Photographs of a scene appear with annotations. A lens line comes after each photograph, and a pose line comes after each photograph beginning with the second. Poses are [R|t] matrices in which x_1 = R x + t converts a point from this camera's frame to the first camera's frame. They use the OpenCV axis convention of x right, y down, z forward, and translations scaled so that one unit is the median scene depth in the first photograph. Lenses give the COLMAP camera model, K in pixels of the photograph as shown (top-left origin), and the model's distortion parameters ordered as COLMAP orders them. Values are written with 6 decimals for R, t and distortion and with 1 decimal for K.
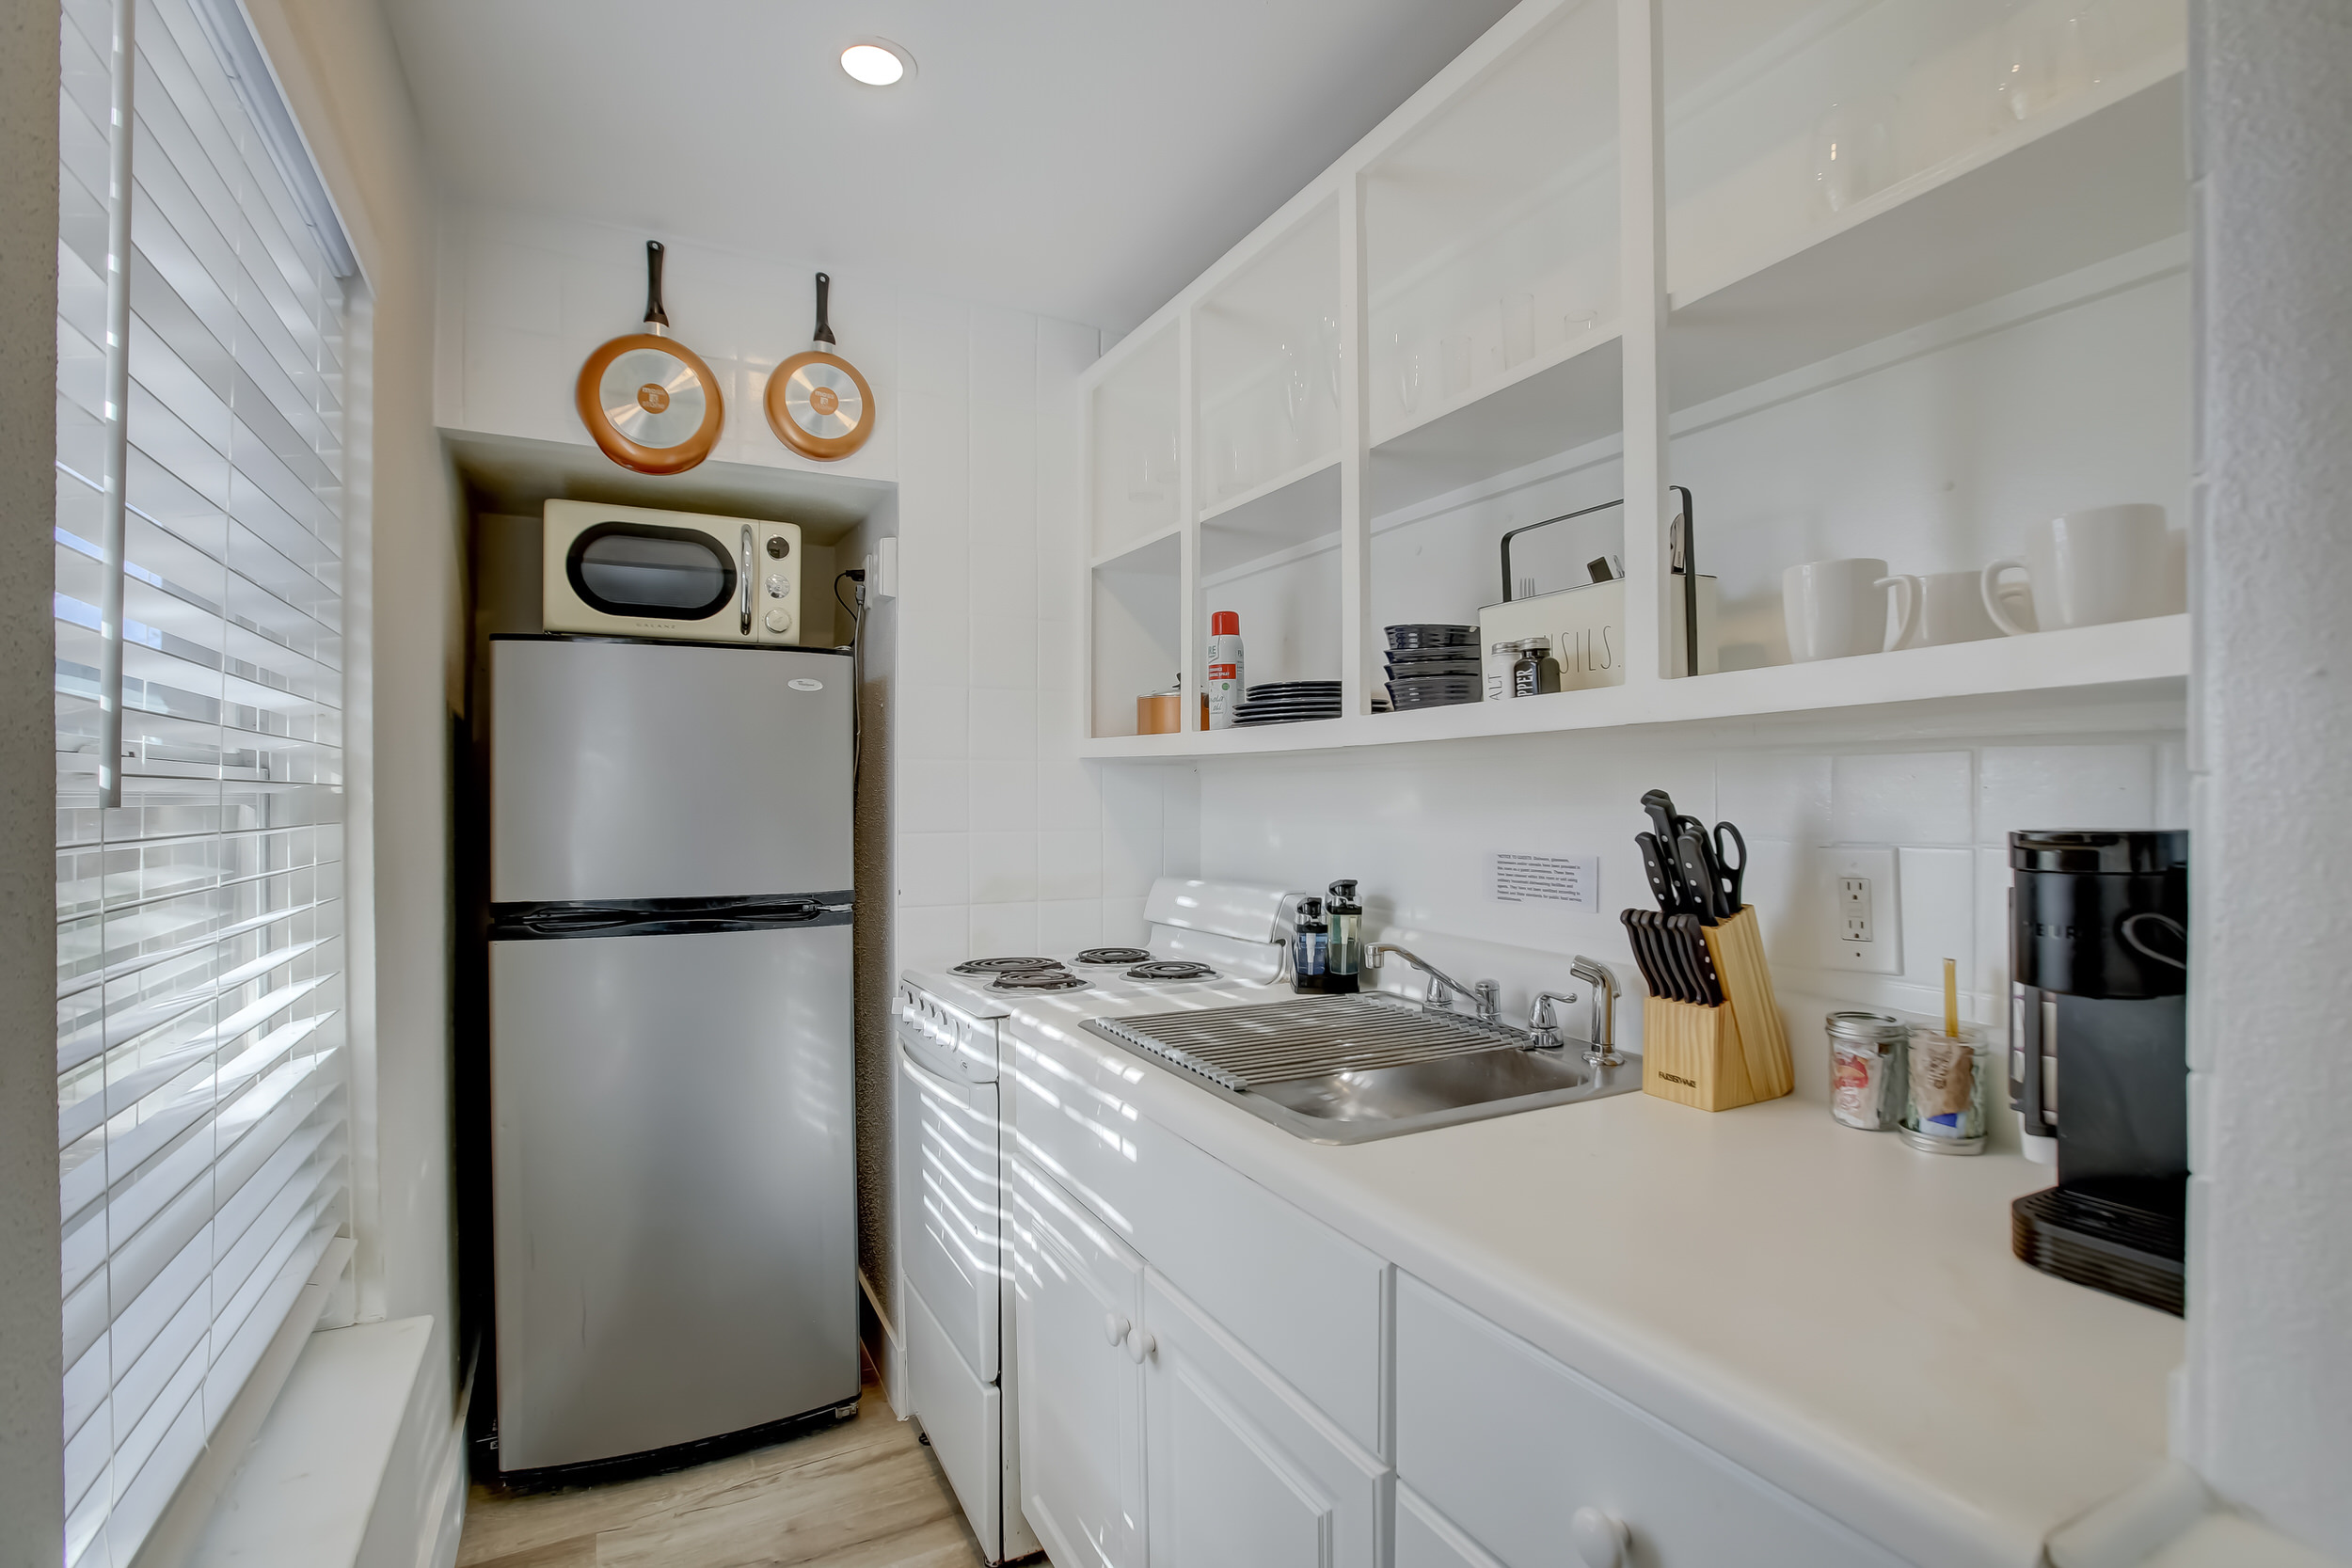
lens RADIAL K [[1090.2, 0, 1166.1], [0, 1090.2, 792.2], [0, 0, 1]] dist [-0.031927, 0.001912]
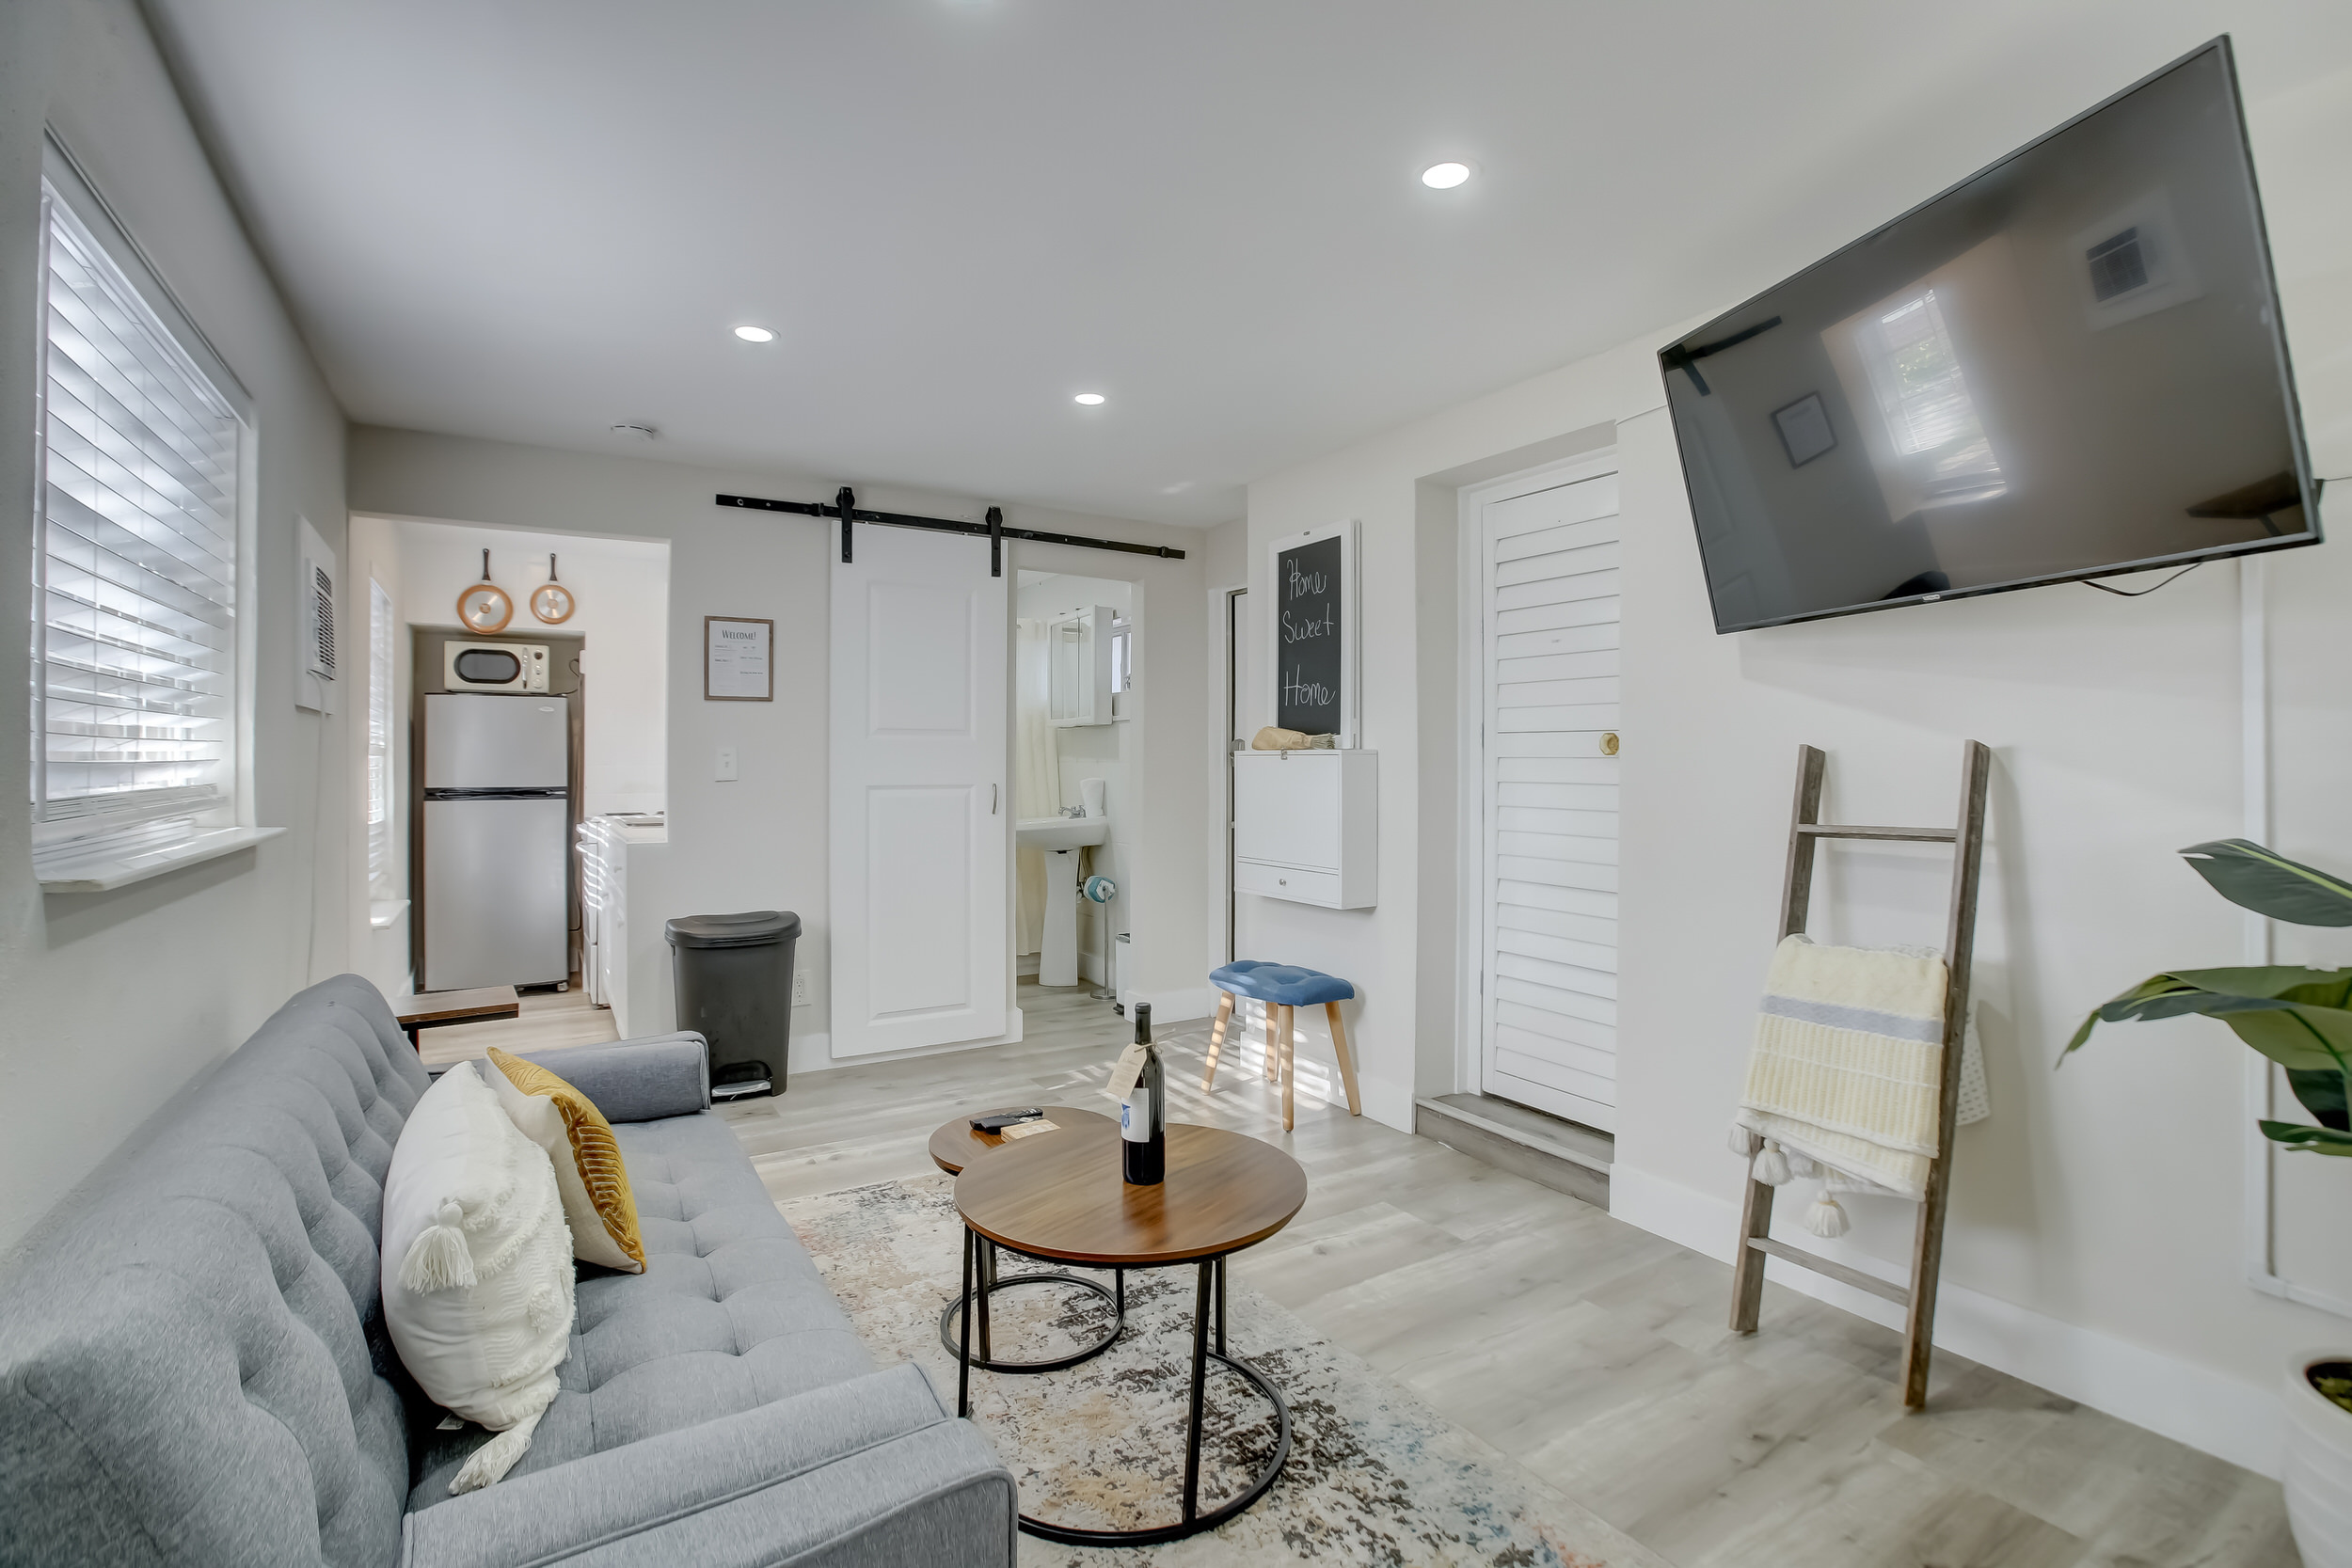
lens RADIAL K [[1090.2, 0, 1180.3], [0, 1090.2, 777.3], [0, 0, 1]] dist [-0.031927, 0.001912]
pose [[0.996810, 0.007299, 0.079481, 1.009701], [-0.008847, 0.999778, 0.019146, 0.004389], [-0.079323, -0.019788, 0.996653, -1.769782]]
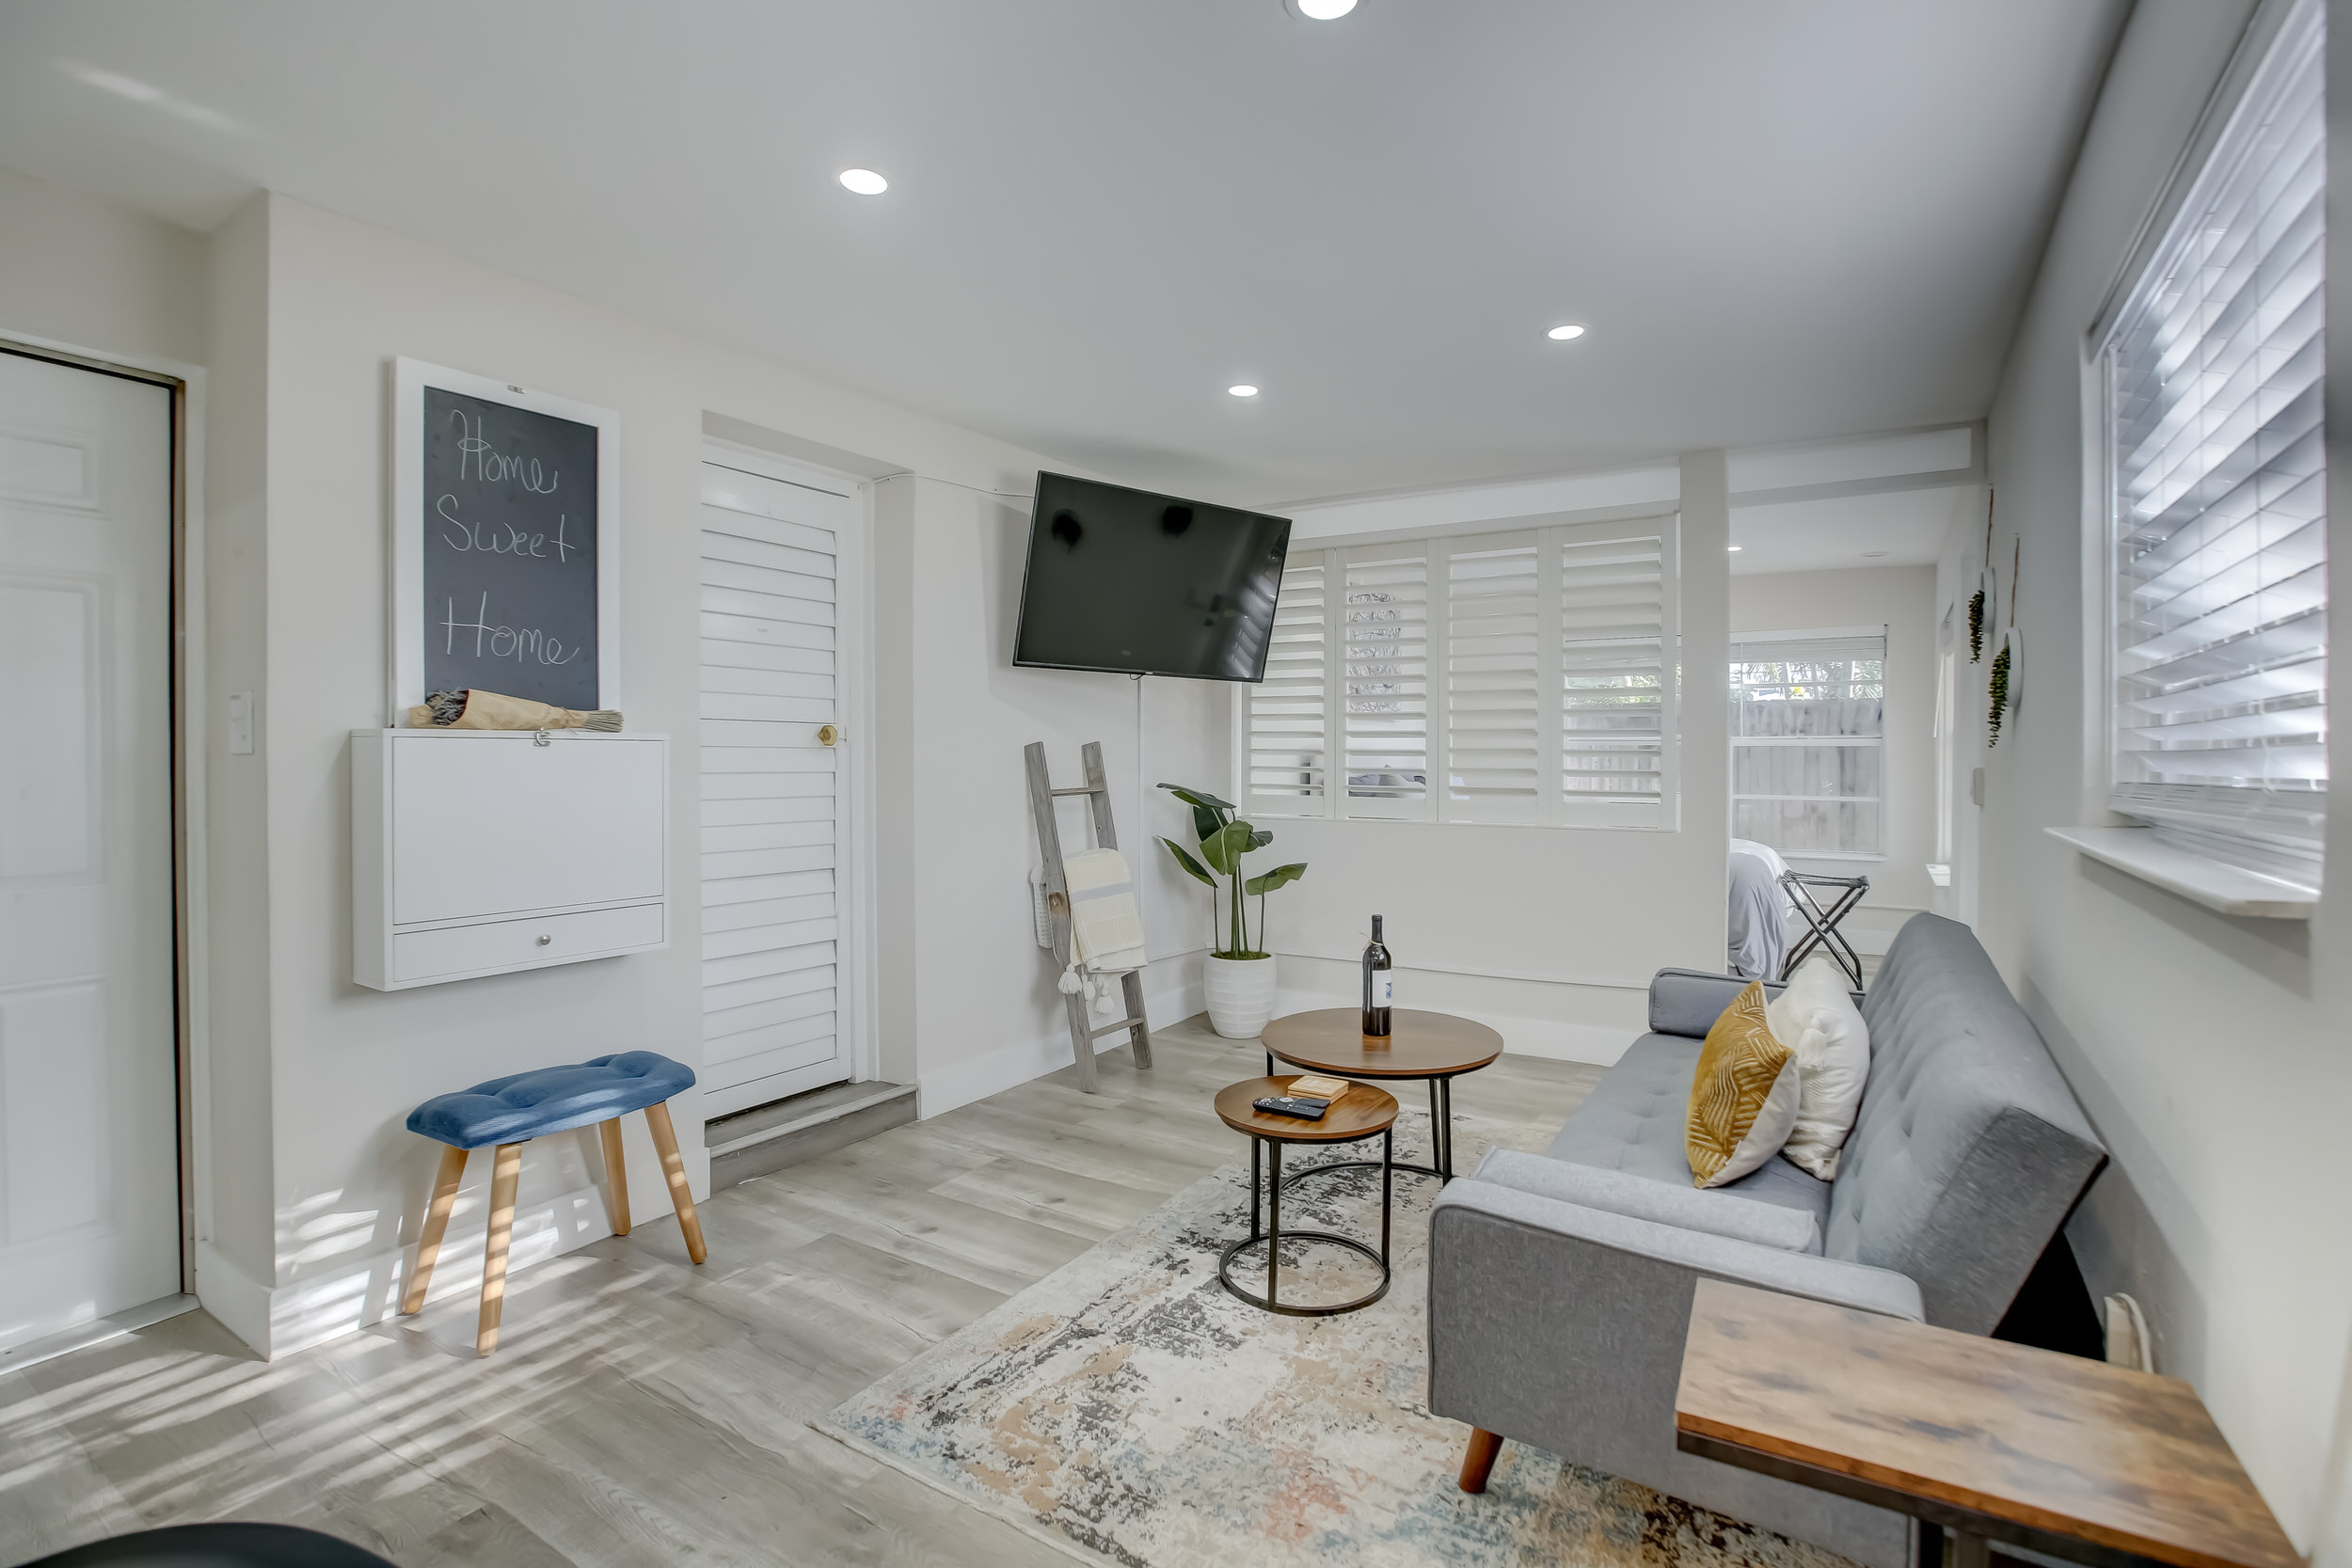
lens RADIAL K [[1090.2, 0, 1186.2], [0, 1090.2, 769.9], [0, 0, 1]] dist [-0.031927, 0.001912]
pose [[-0.503290, -0.003589, 0.864110, -1.040363], [-0.002668, 0.999993, 0.002600, 0.052073], [-0.864113, -0.000997, -0.503296, 1.883091]]
